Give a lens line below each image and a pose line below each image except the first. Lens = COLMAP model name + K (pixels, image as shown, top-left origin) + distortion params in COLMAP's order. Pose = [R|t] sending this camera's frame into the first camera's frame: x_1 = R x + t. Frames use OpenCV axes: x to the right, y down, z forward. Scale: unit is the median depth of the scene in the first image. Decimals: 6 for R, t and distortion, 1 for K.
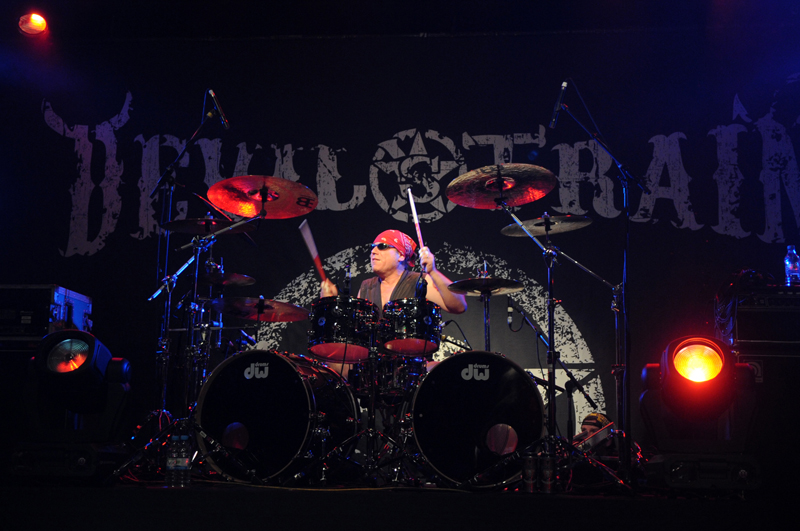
lens RADIAL K [[1064.3, 0, 400.0], [0, 1064.3, 265.5], [0, 0, 1]] dist [0.116075, -0.010617]
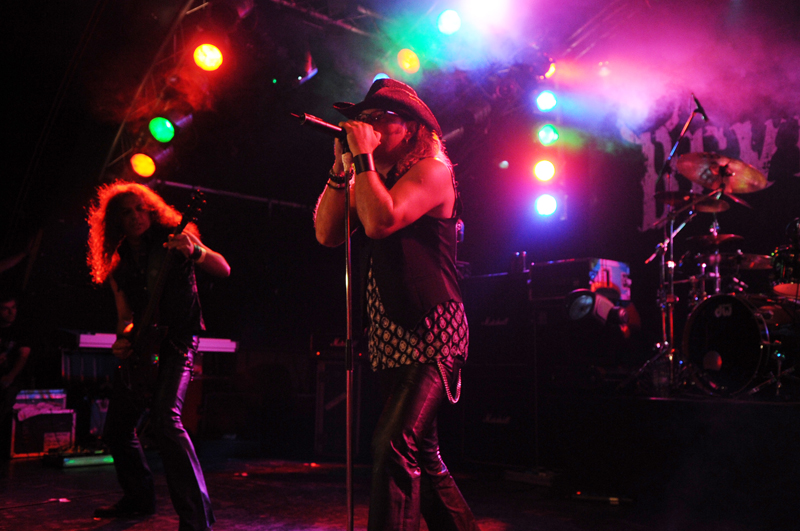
lens RADIAL K [[837.3, 0, 400.0], [0, 837.3, 265.5], [0, 0, 1]] dist [0.054170, 0.003128]
pose [[0.739592, -0.095524, -0.666243, 0.169140], [0.124896, 0.992163, -0.003607, 0.000001], [0.661366, -0.080543, 0.745726, -0.007347]]
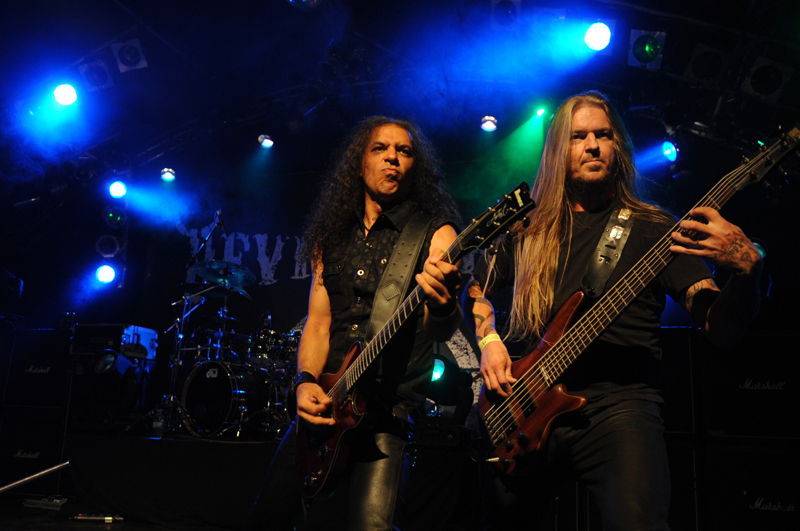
lens RADIAL K [[705.9, 0, 400.0], [0, 705.9, 265.5], [0, 0, 1]] dist [-0.004154, -0.010821]
pose [[0.980172, -0.023993, -0.196688, 0.260479], [0.014790, 0.998732, -0.048127, -0.011551], [0.197594, 0.044264, 0.979284, -0.053616]]
